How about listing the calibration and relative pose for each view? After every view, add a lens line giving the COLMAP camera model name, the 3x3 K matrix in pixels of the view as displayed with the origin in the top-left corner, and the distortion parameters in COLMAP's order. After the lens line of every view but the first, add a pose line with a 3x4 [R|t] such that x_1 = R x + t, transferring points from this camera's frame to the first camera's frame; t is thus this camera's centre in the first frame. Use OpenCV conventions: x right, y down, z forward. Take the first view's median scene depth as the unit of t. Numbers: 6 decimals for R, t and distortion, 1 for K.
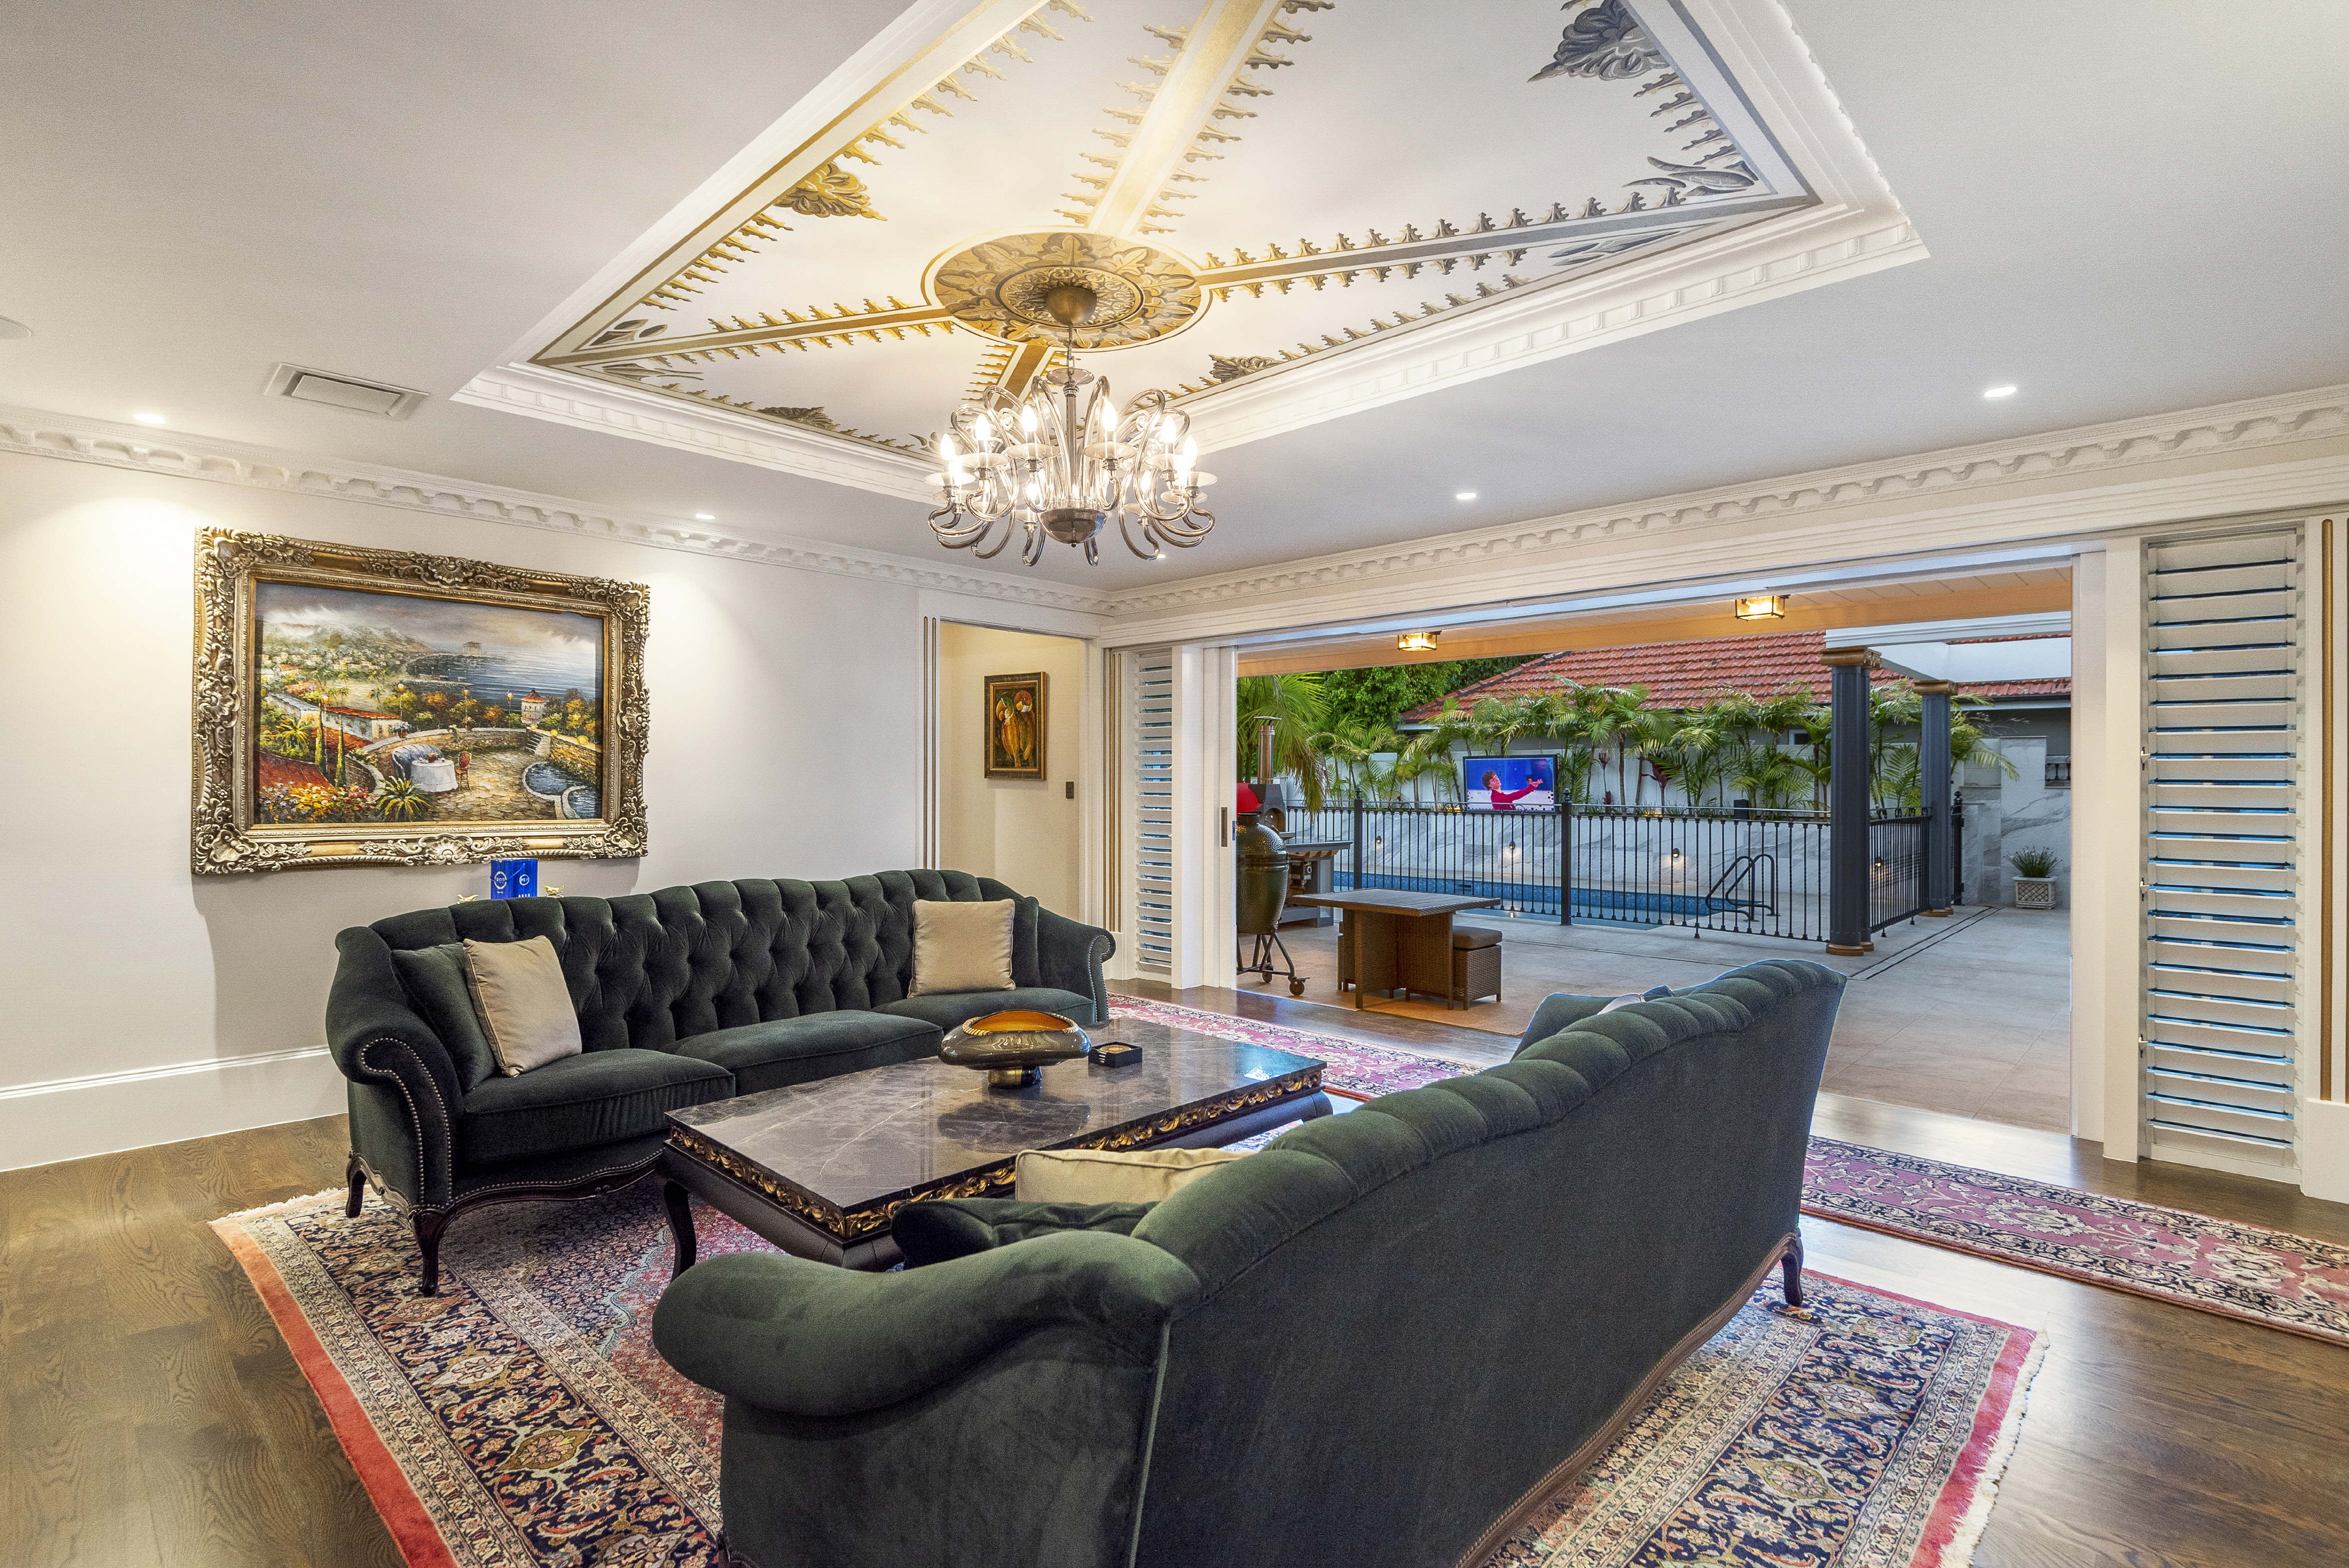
lens RADIAL K [[1116.9, 0, 1165.9], [0, 1116.9, 777.4], [0, 0, 1]] dist [-0.002996, -0.000849]
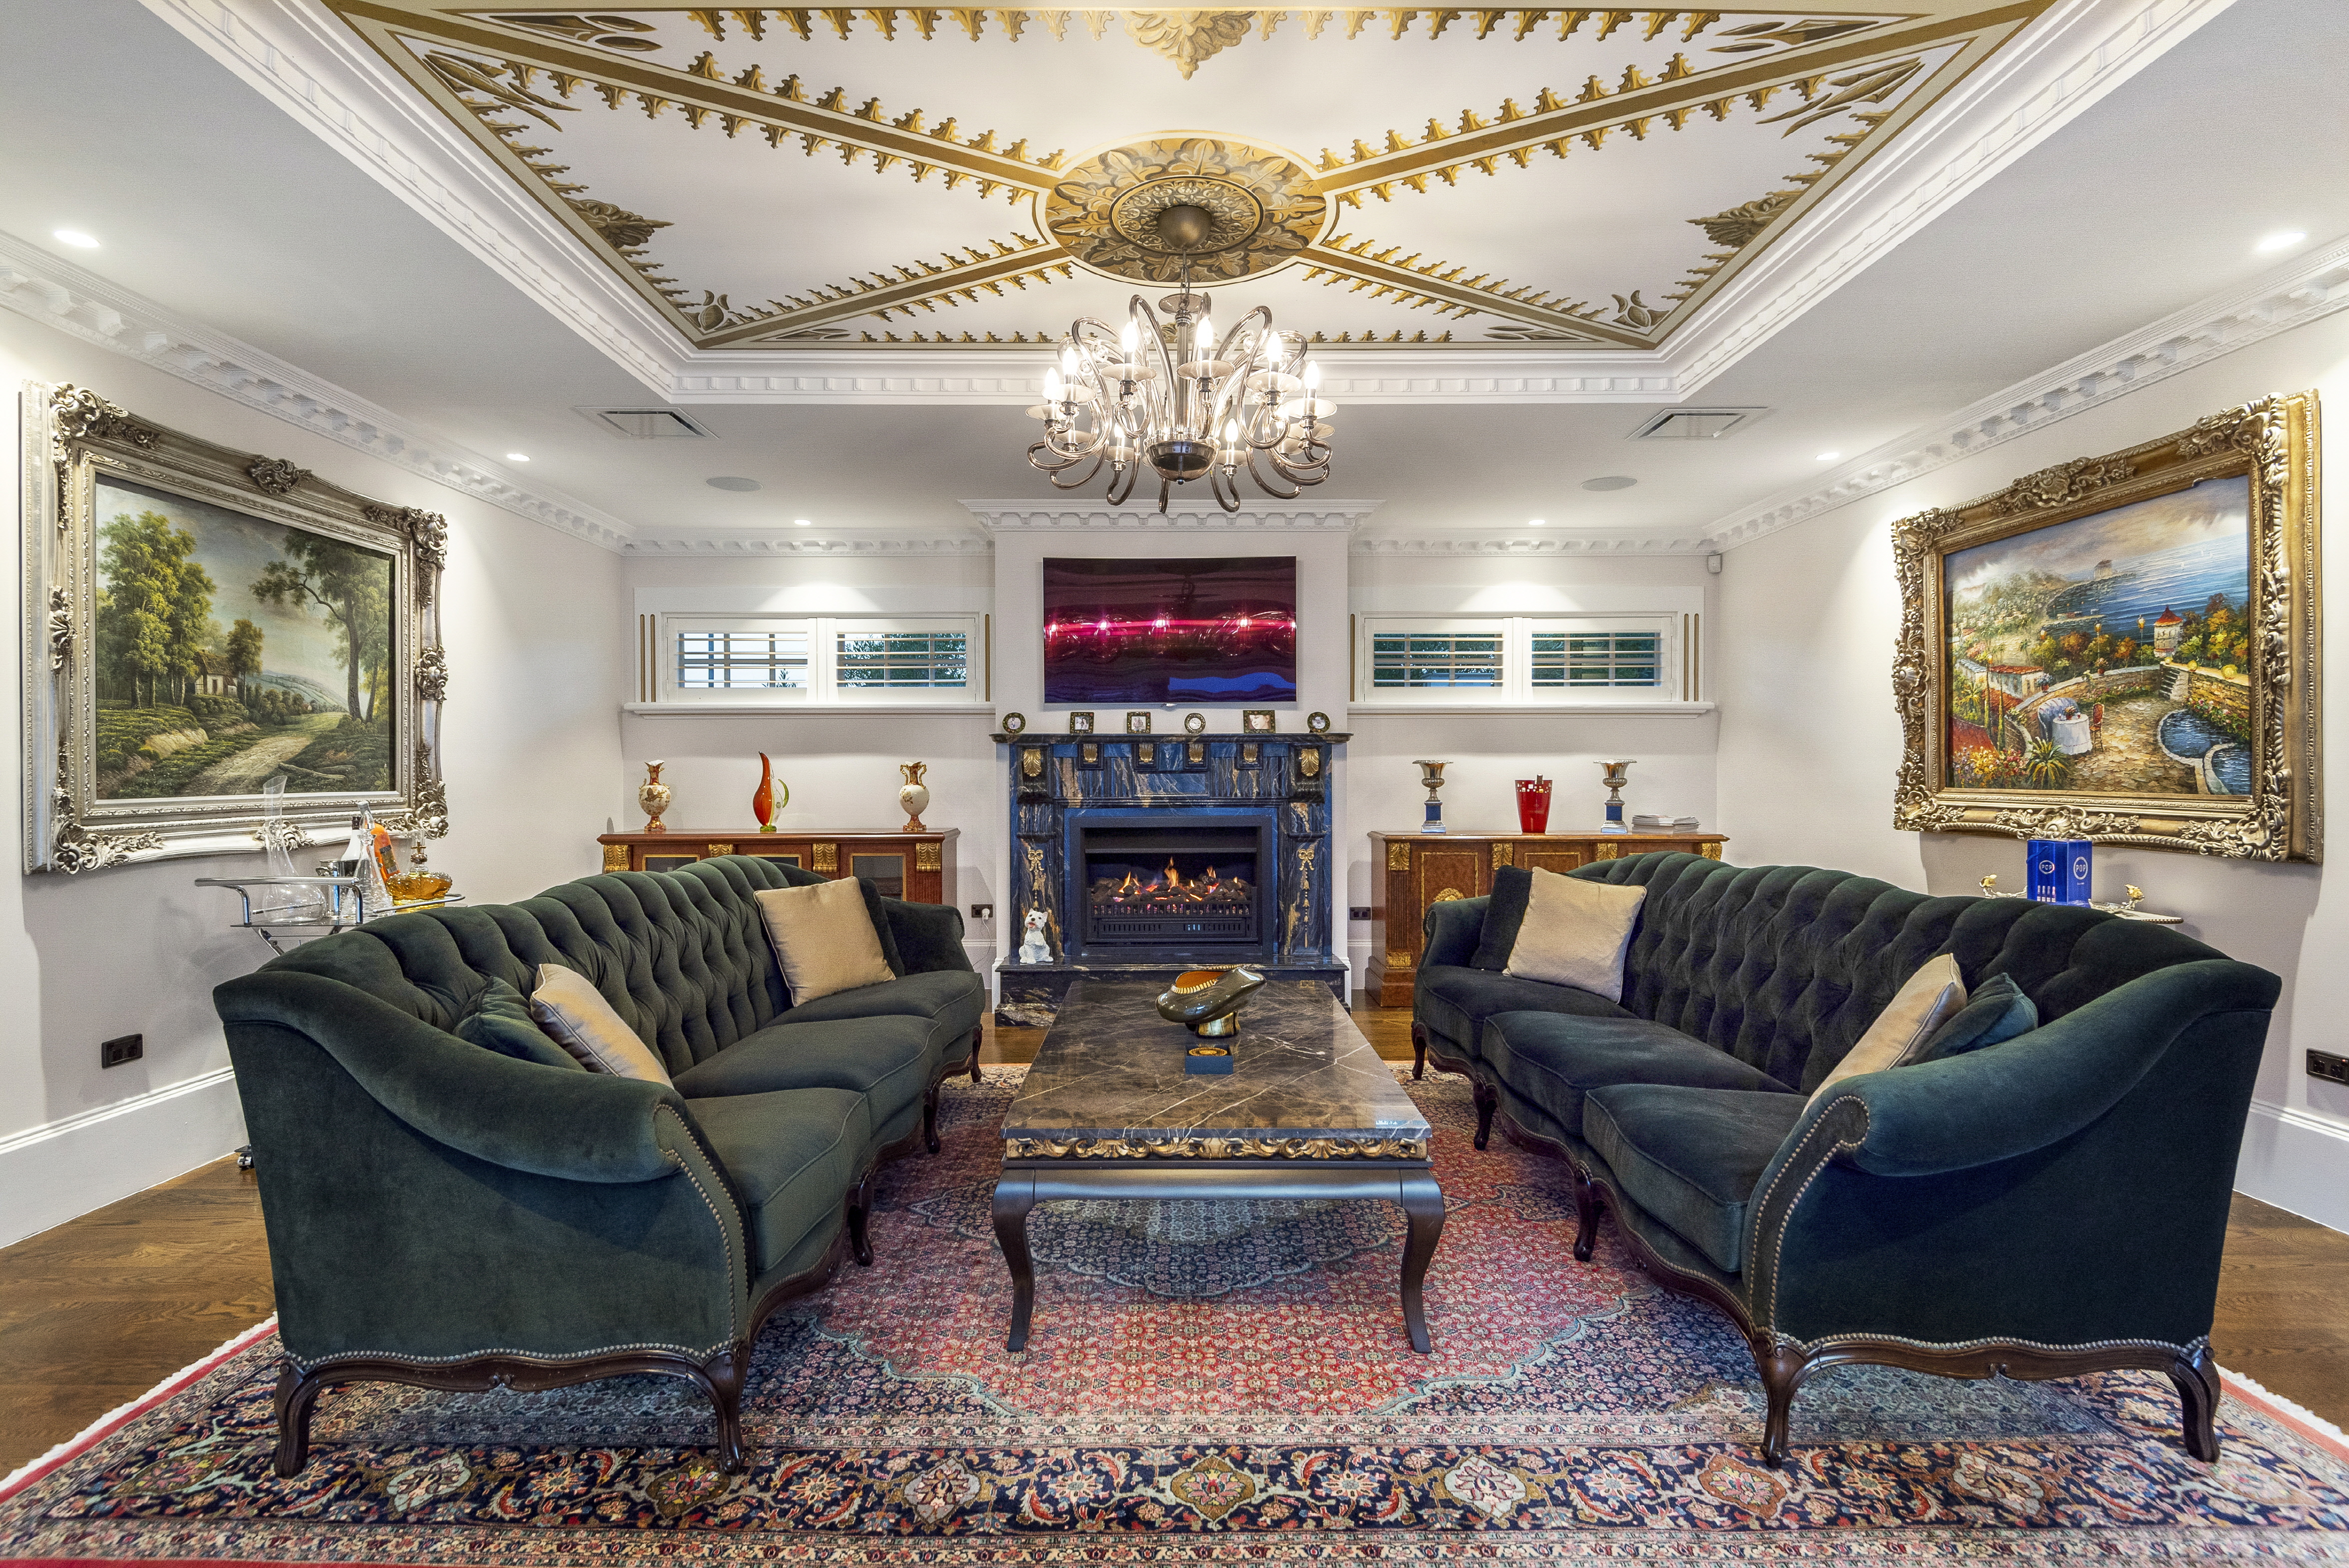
lens RADIAL K [[1116.9, 0, 1170.4], [0, 1116.9, 784.2], [0, 0, 1]] dist [-0.002996, -0.000849]
pose [[-0.723596, 0.004645, -0.690208, 0.399838], [0.000702, 0.999982, 0.005994, 0.029995], [0.690224, 0.003853, -0.723586, 1.159013]]
